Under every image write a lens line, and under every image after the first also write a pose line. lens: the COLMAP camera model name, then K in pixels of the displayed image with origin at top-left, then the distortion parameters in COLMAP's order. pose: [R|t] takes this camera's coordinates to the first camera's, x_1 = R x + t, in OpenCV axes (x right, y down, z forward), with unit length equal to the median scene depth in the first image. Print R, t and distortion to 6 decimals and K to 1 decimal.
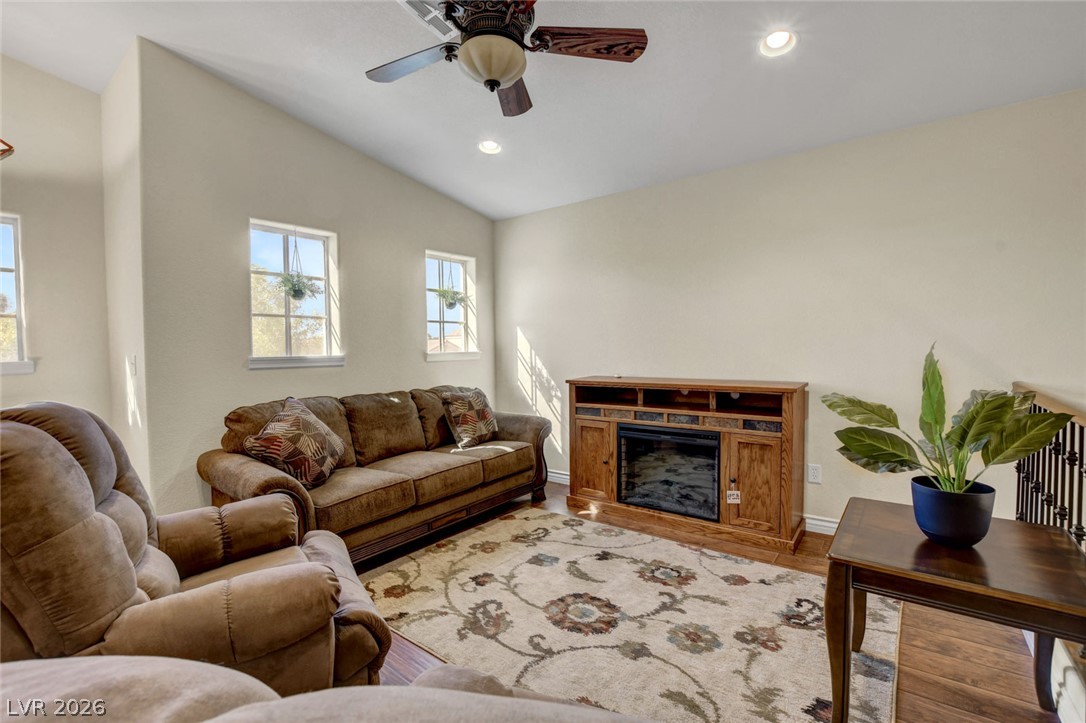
lens RADIAL K [[497.5, 0, 536.2], [0, 497.5, 361.2], [0, 0, 1]] dist [-0.030040, 0.001474]
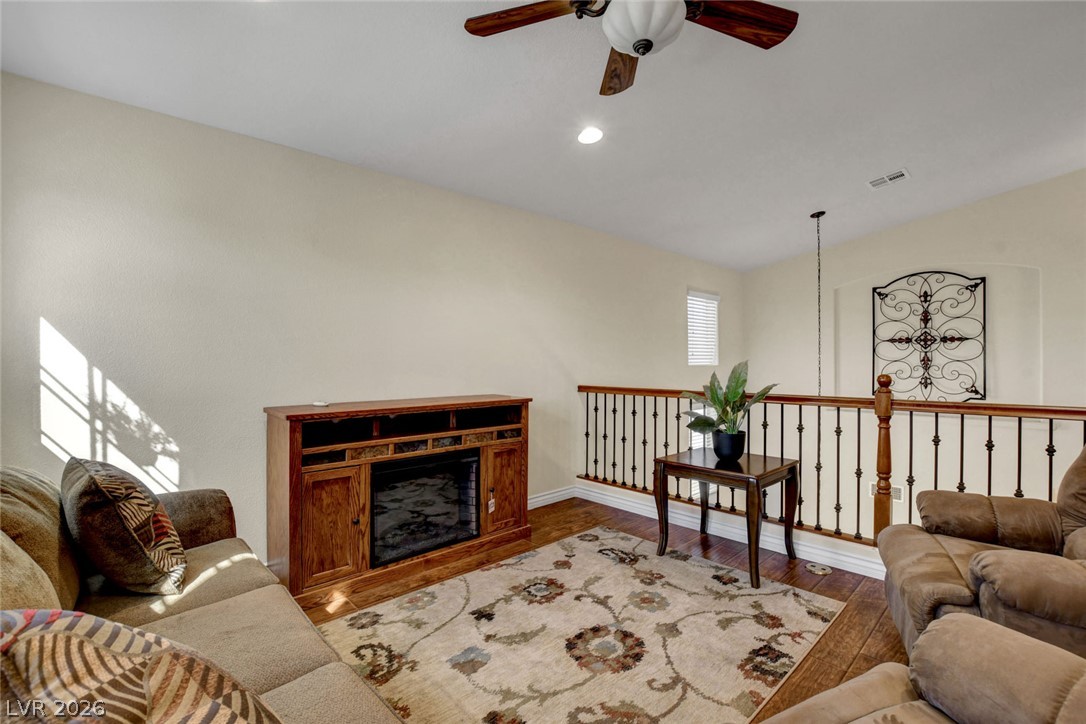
lens RADIAL K [[497.5, 0, 536.2], [0, 497.5, 361.7], [0, 0, 1]] dist [-0.030040, 0.001474]
pose [[0.126467, 0.013640, 0.991877, -0.662008], [0.027948, 0.999460, -0.017308, -0.013359], [-0.991577, 0.029910, 0.126018, 0.776581]]
